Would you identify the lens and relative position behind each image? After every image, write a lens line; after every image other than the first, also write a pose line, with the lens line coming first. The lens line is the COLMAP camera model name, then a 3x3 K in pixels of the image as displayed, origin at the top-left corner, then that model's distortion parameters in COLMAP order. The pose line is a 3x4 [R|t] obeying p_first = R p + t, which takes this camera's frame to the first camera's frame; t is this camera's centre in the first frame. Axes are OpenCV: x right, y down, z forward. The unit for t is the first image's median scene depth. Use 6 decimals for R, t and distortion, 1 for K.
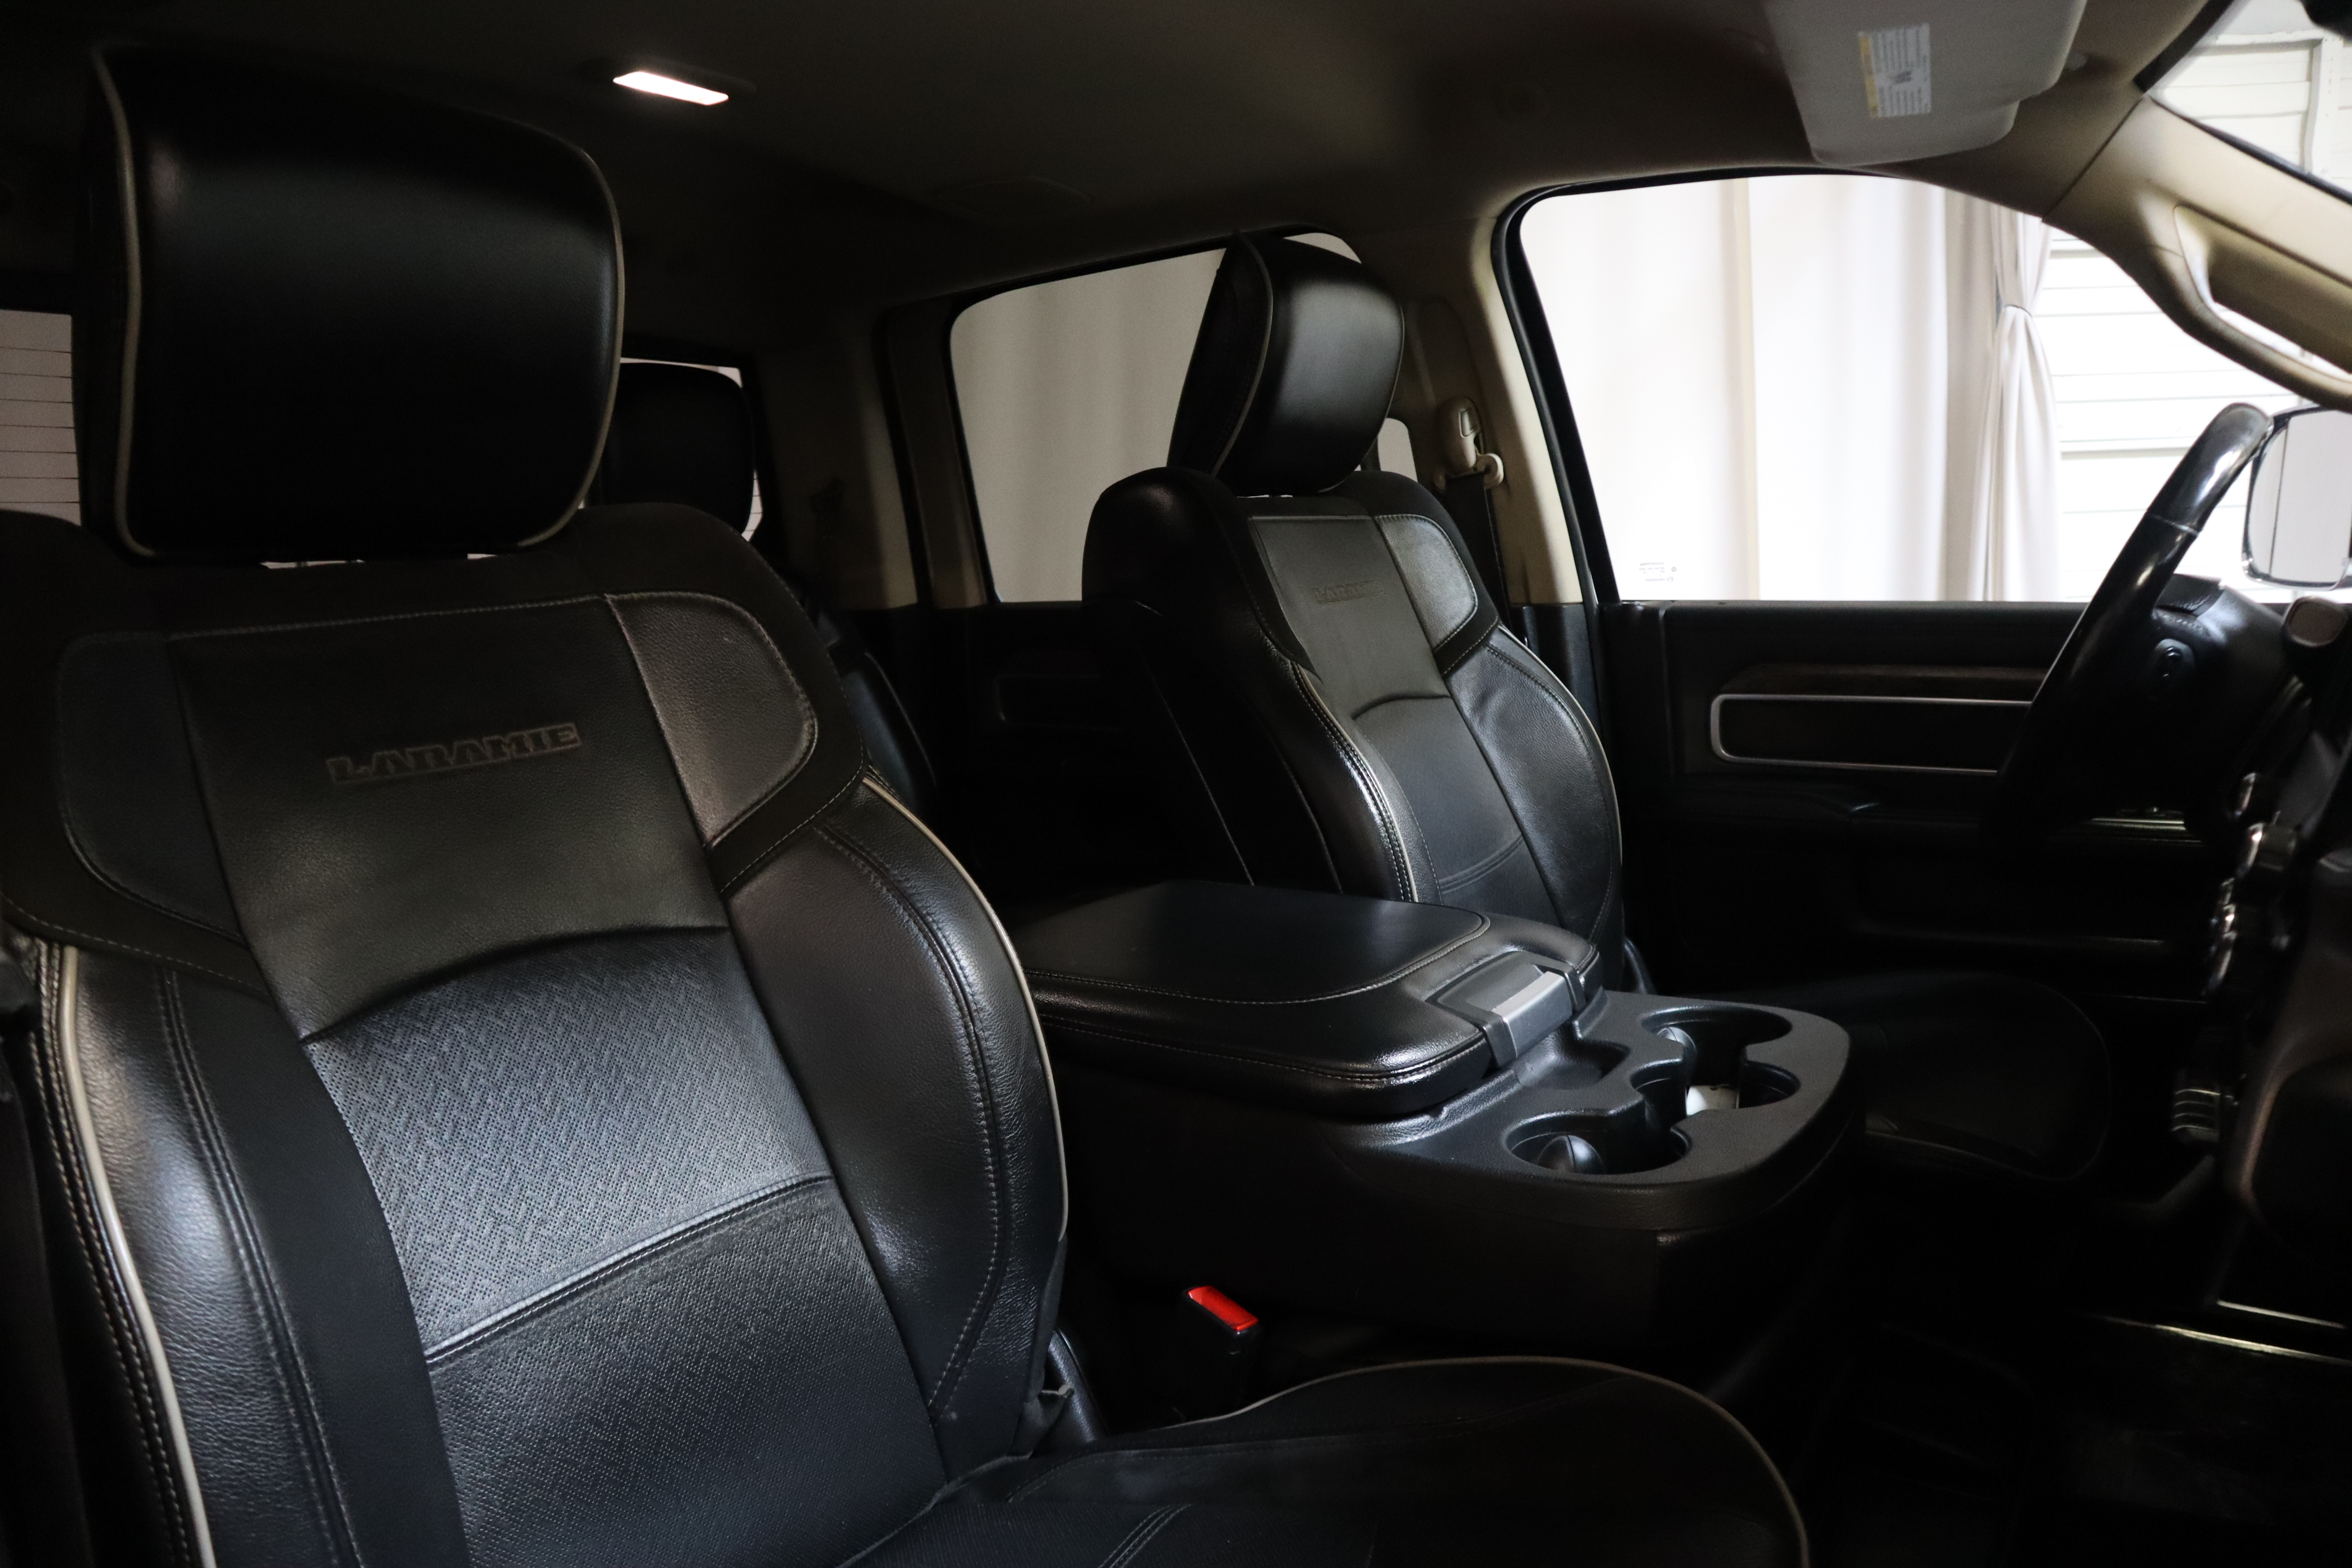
lens RADIAL K [[1617.0, 0, 1176.0], [0, 1617.0, 784.0], [0, 0, 1]] dist [-0.114739, 0.069144]
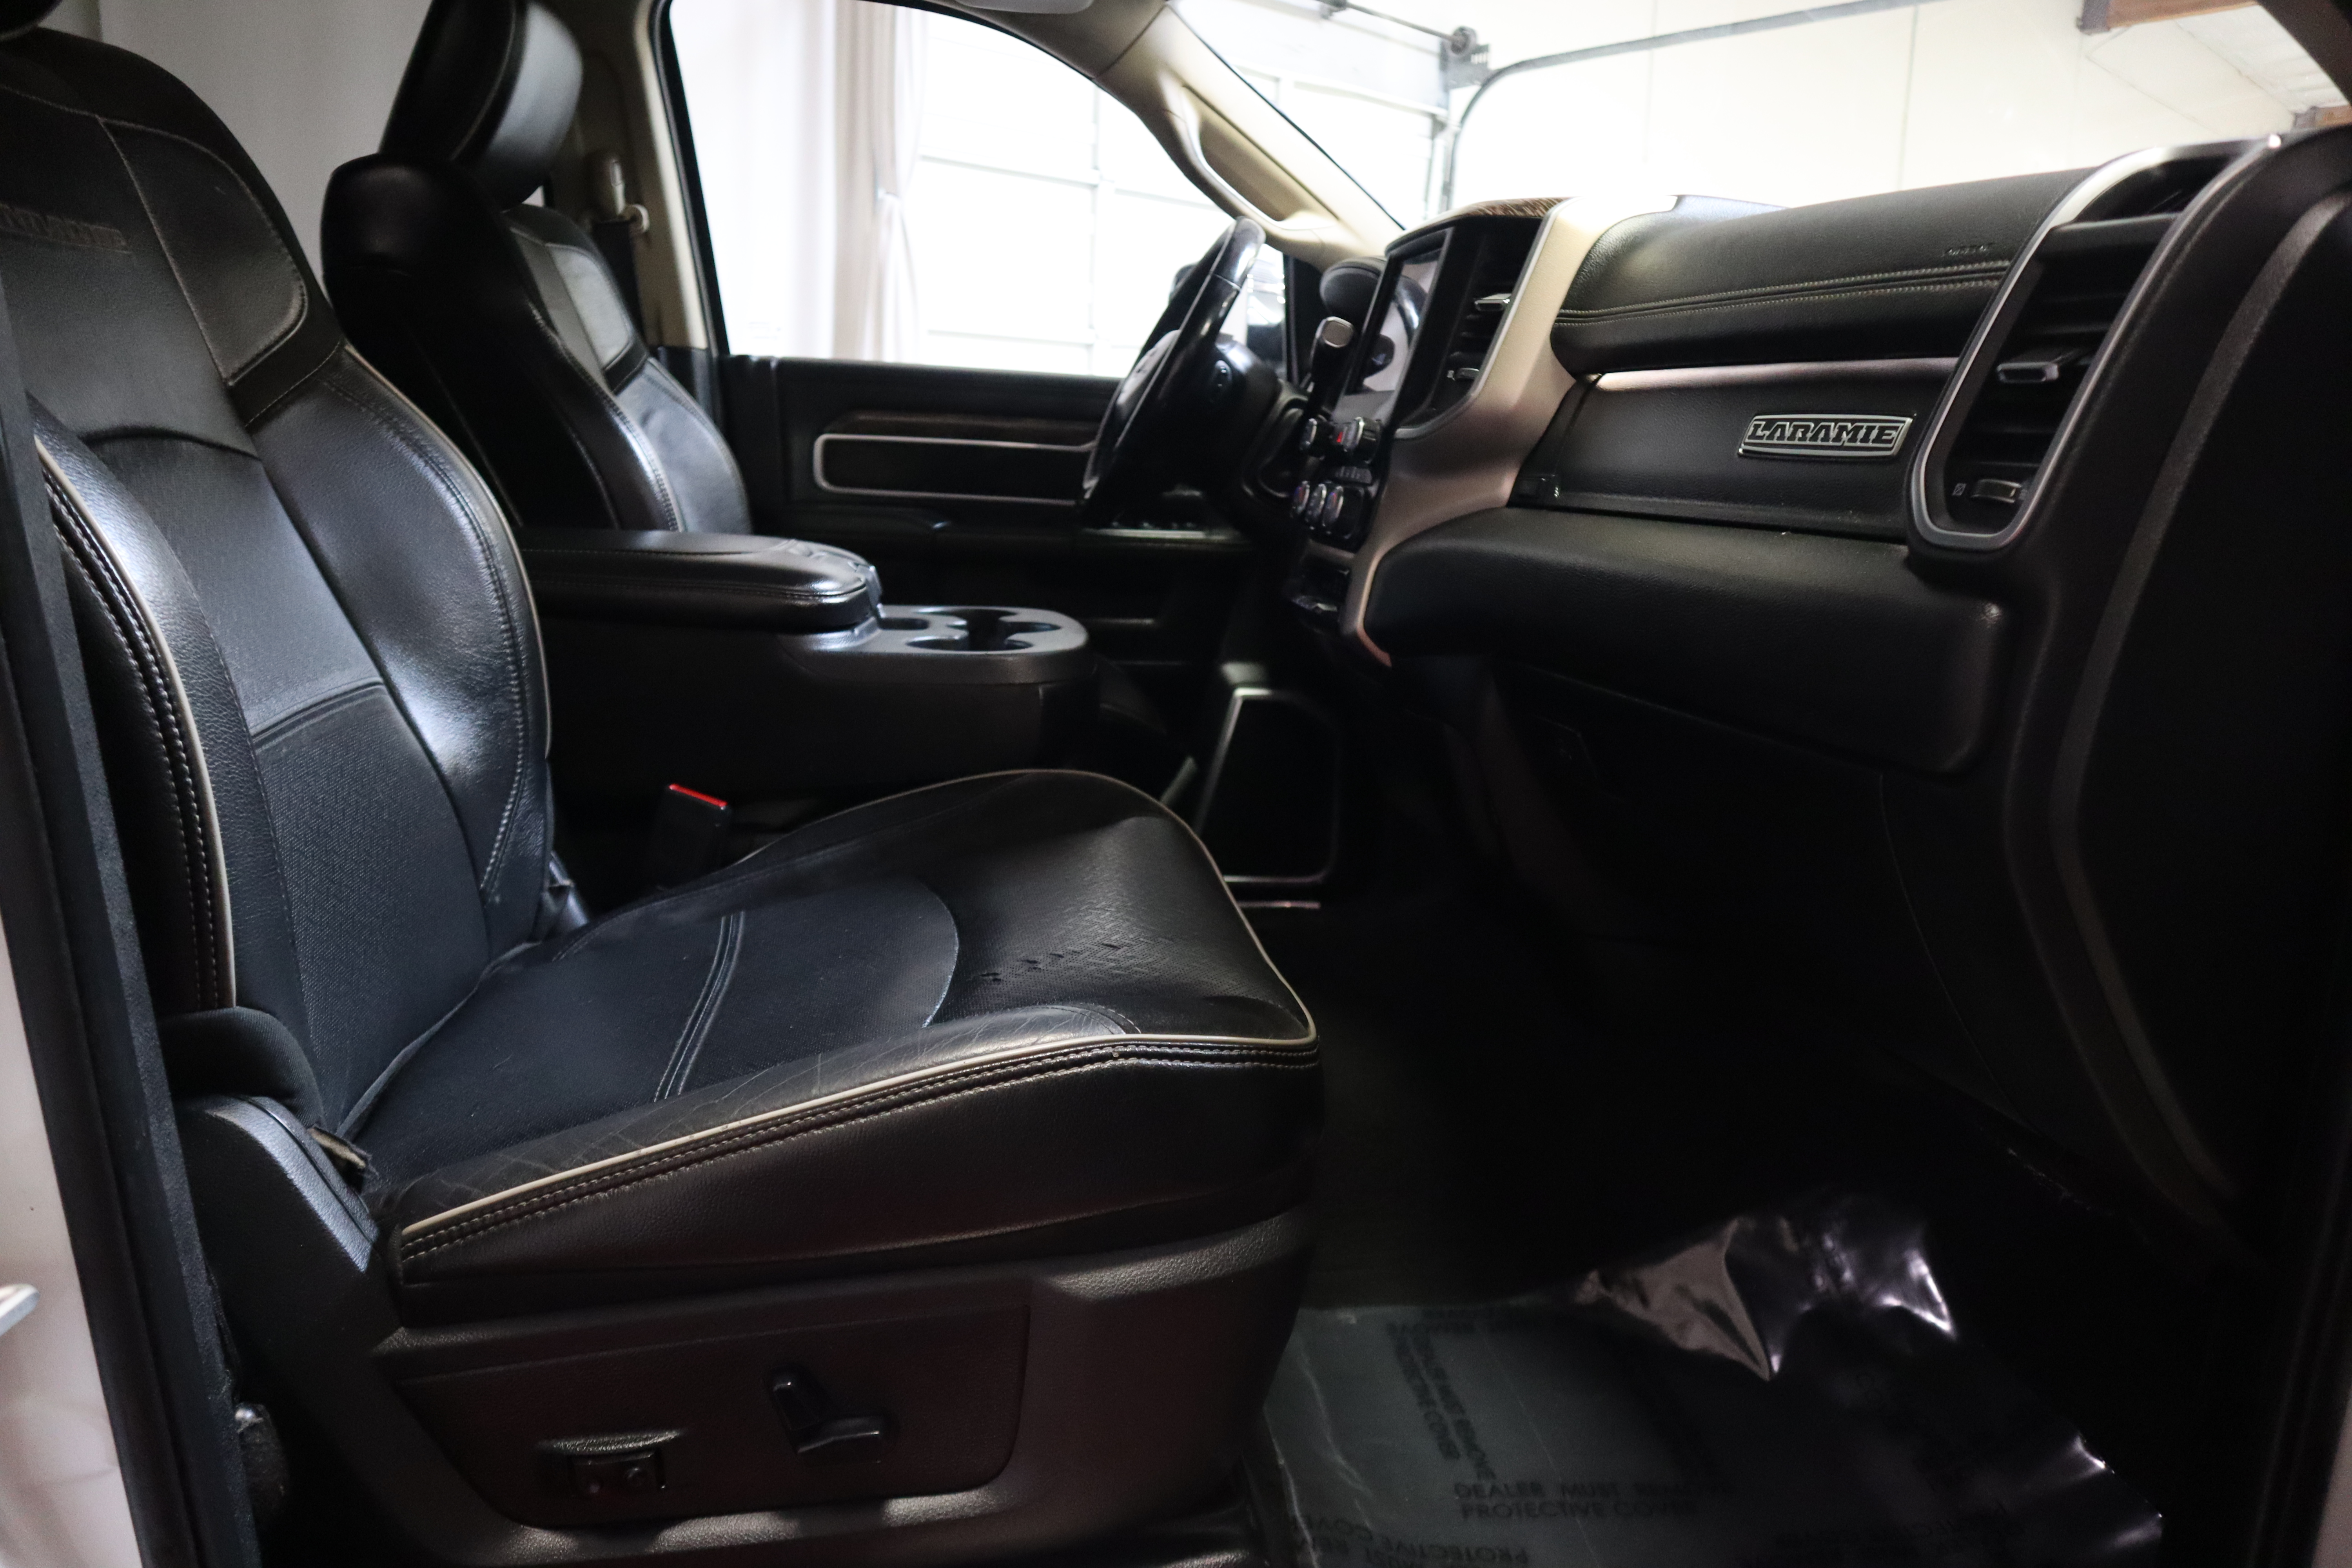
lens RADIAL K [[1617.0, 0, 1176.0], [0, 1617.0, 784.0], [0, 0, 1]] dist [-0.114739, 0.069144]
pose [[0.747947, -0.057558, 0.661258, -0.280800], [0.015236, 0.997459, 0.069588, 0.129909], [-0.663583, -0.041973, 0.746924, -0.093494]]
